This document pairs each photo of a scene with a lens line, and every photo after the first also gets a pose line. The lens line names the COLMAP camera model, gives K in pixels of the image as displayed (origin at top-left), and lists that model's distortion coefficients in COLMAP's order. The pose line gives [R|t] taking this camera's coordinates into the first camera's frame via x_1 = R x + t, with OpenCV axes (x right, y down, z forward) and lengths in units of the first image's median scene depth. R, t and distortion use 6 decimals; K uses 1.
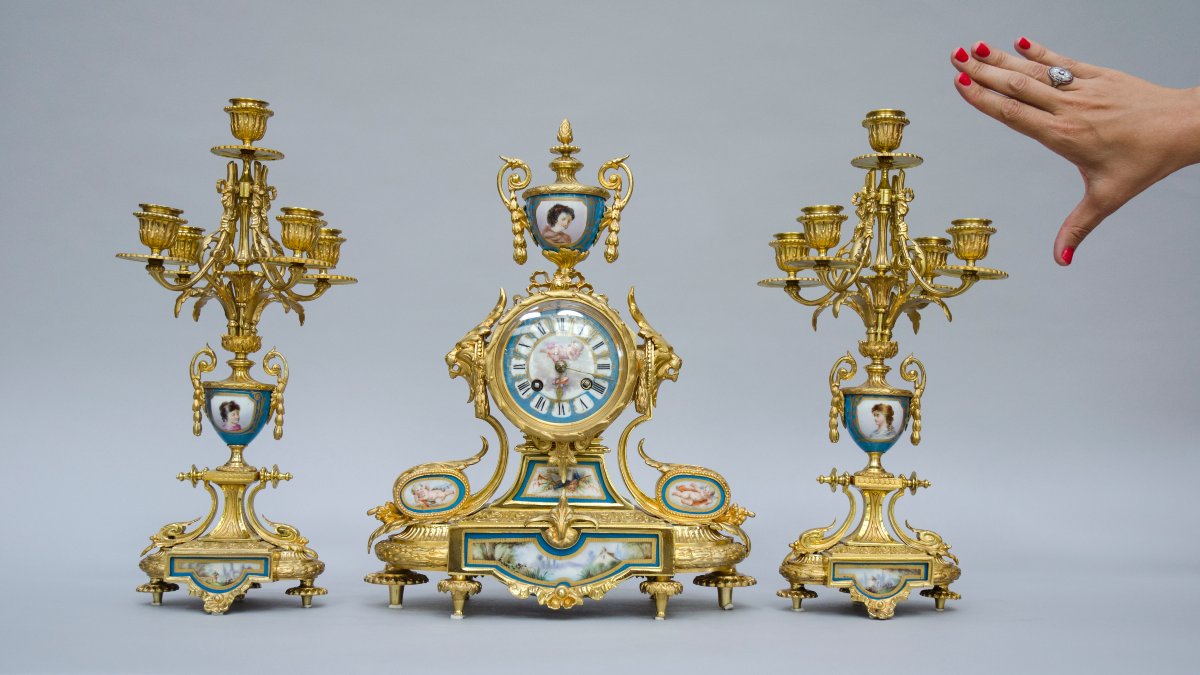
lens RADIAL K [[1570.0, 0, 595.7], [0, 1570.0, 400.6], [0, 0, 1]] dist [0.006013, 0.019337]
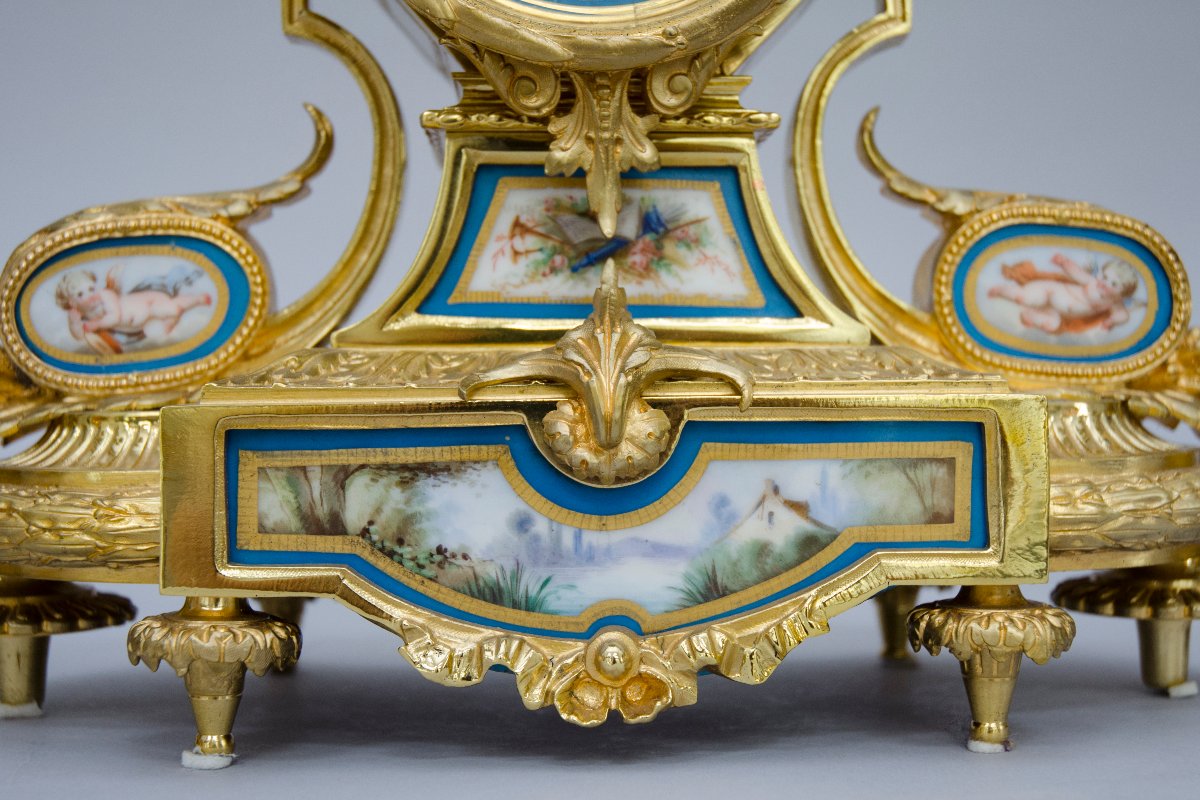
lens RADIAL K [[1814.8, 0, 600.0], [0, 1814.8, 400.0], [0, 0, 1]] dist [-0.025830, -0.016630]
pose [[0.999771, -0.019347, 0.009106, -0.024791], [0.019240, 0.999746, 0.011733, 0.075045], [-0.009331, -0.011555, 0.999890, 0.688572]]
